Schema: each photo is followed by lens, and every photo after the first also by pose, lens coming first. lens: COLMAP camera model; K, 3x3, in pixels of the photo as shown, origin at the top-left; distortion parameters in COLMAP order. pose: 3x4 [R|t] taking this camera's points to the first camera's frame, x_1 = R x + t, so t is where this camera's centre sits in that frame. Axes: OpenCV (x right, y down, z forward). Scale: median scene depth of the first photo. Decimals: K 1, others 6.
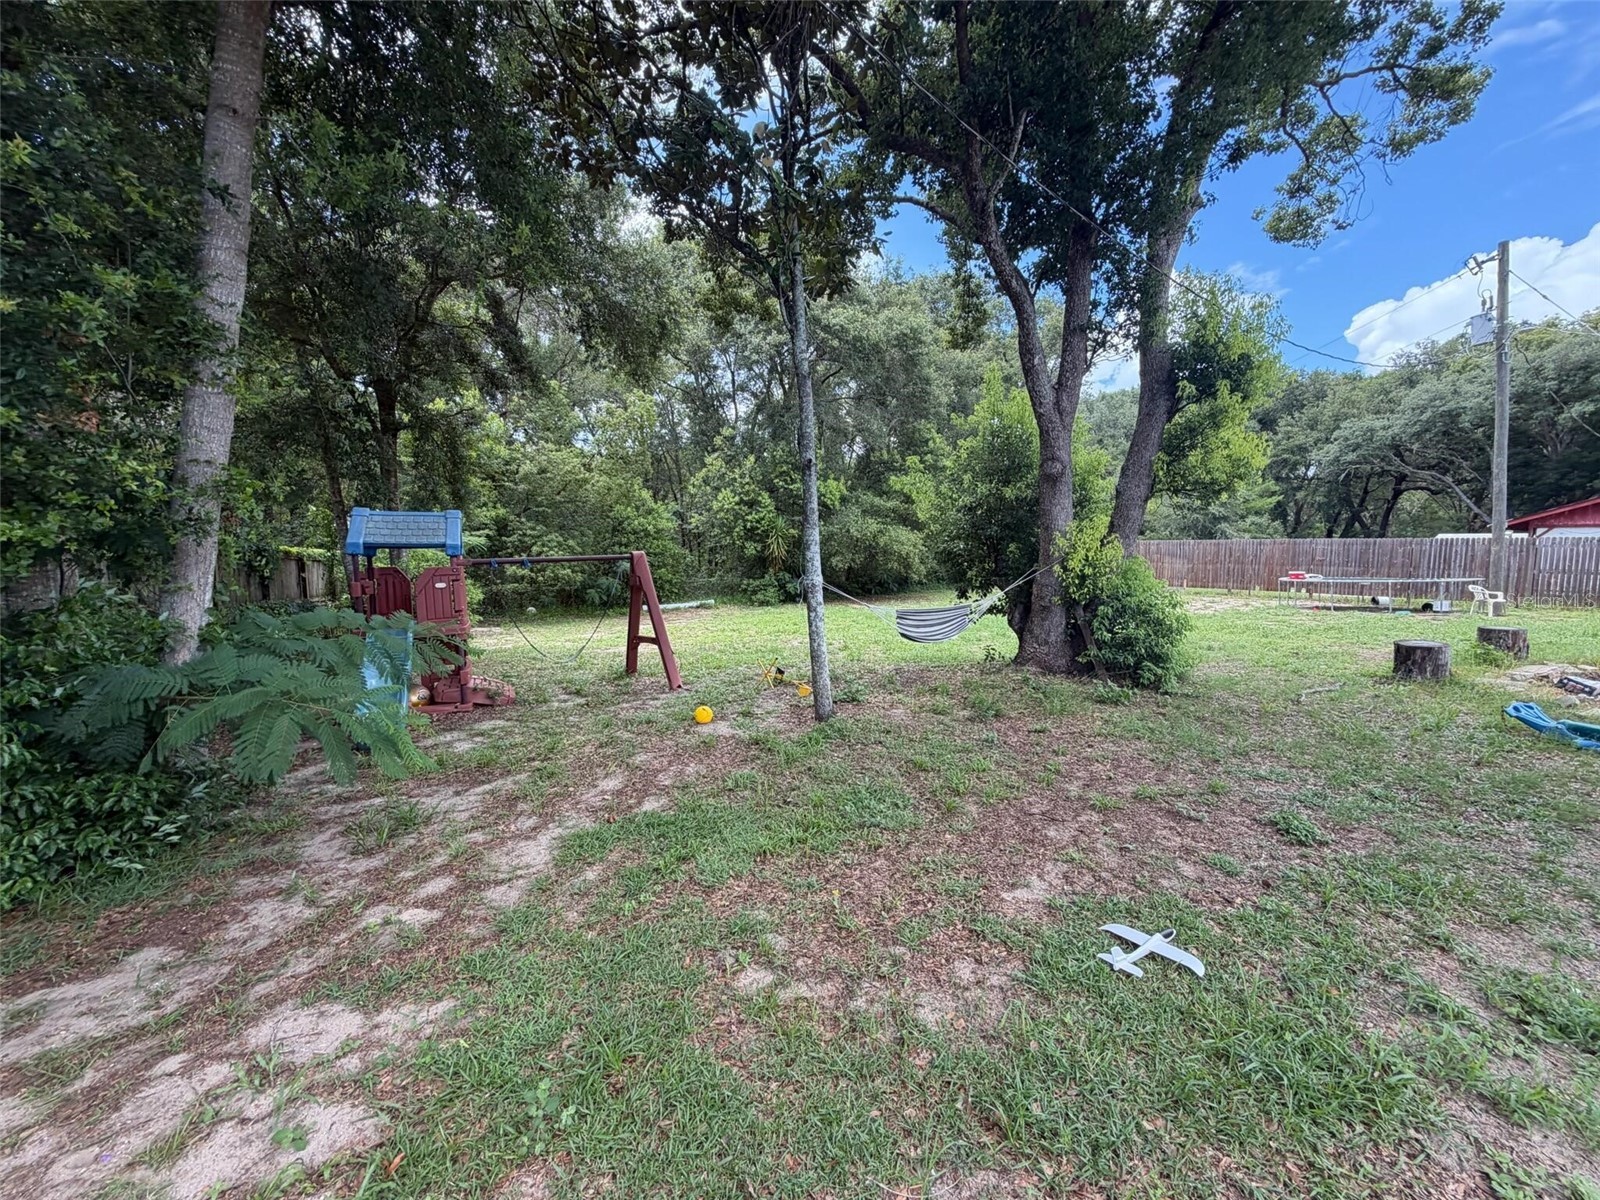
lens RADIAL K [[640.2, 0, 788.5], [0, 640.2, 603.3], [0, 0, 1]] dist [0.001609, -0.000097]
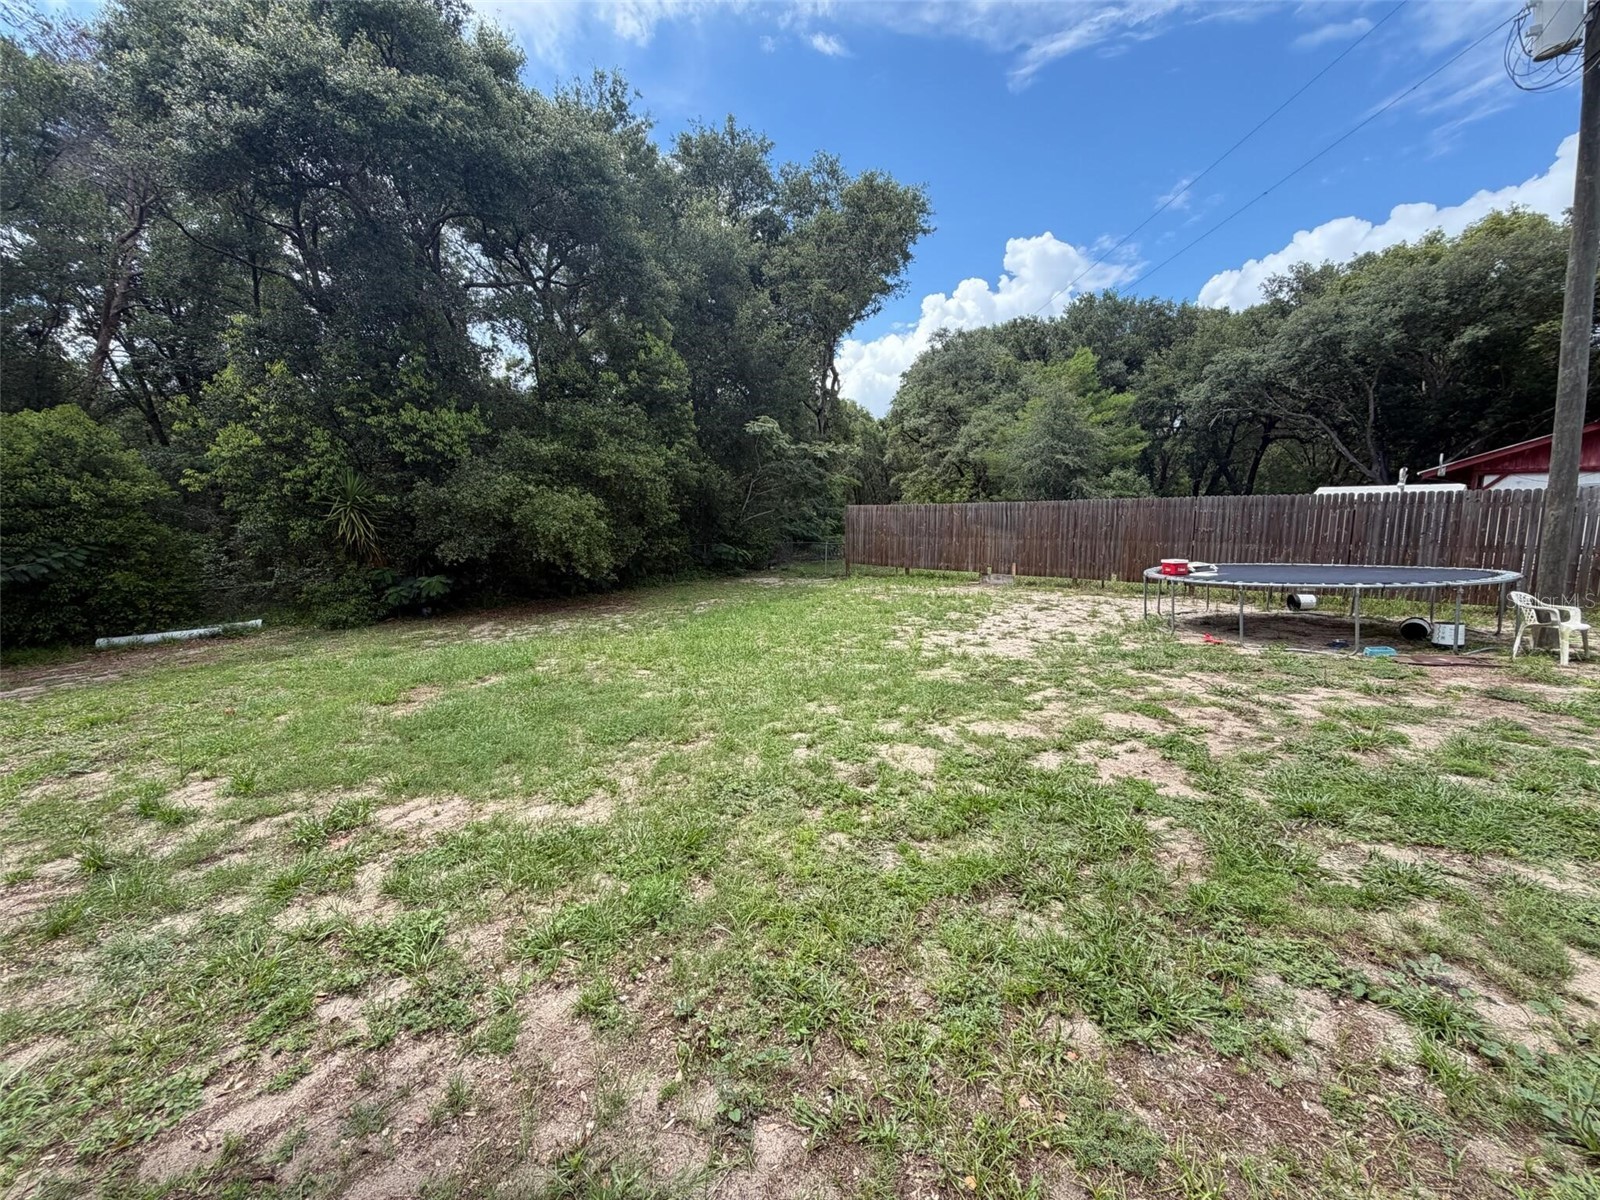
lens RADIAL K [[640.2, 0, 794.7], [0, 640.2, 601.6], [0, 0, 1]] dist [0.001609, -0.000097]
pose [[0.987984, -0.040875, 0.149055, 0.208921], [0.032980, 0.997938, 0.055062, -0.028700], [-0.150998, -0.049484, 0.987295, 0.270932]]
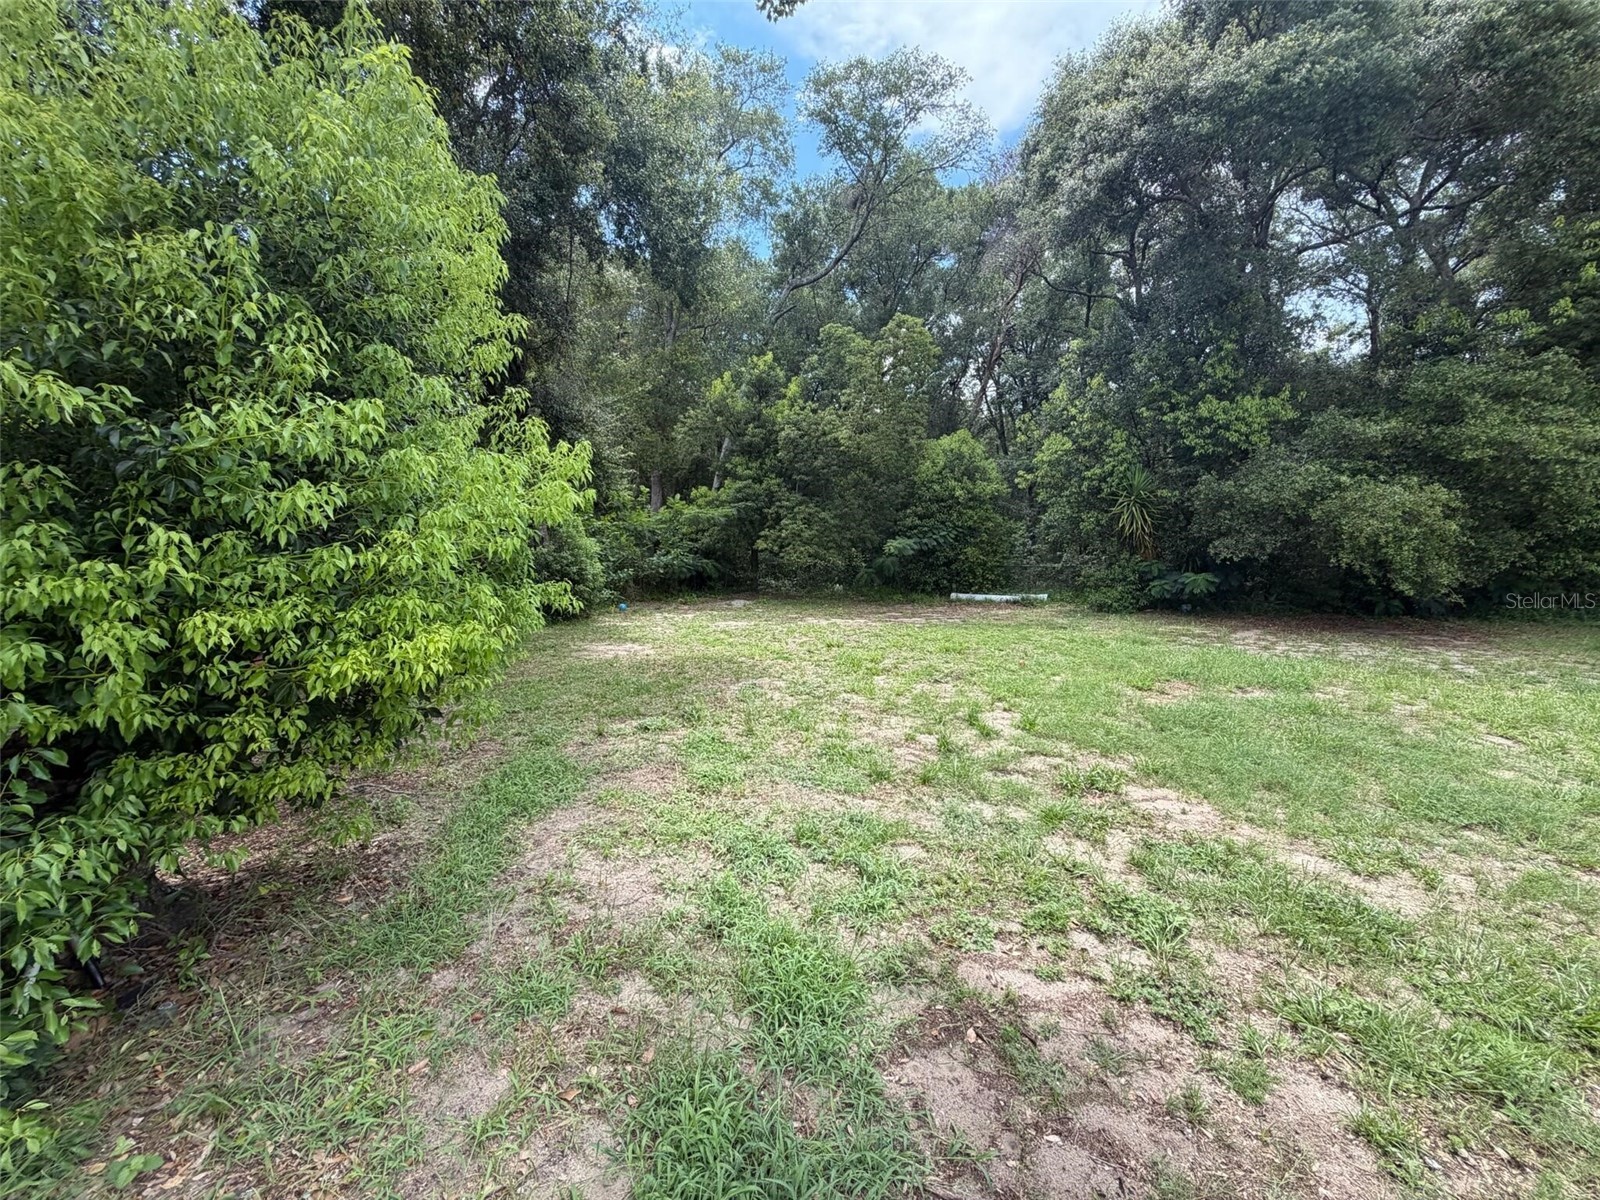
lens RADIAL K [[640.2, 0, 791.8], [0, 640.2, 602.1], [0, 0, 1]] dist [0.001609, -0.000097]
pose [[0.605662, 0.108525, -0.788287, 0.203440], [-0.069191, 0.994086, 0.083696, -0.027732], [0.792708, 0.003851, 0.609589, 0.268201]]
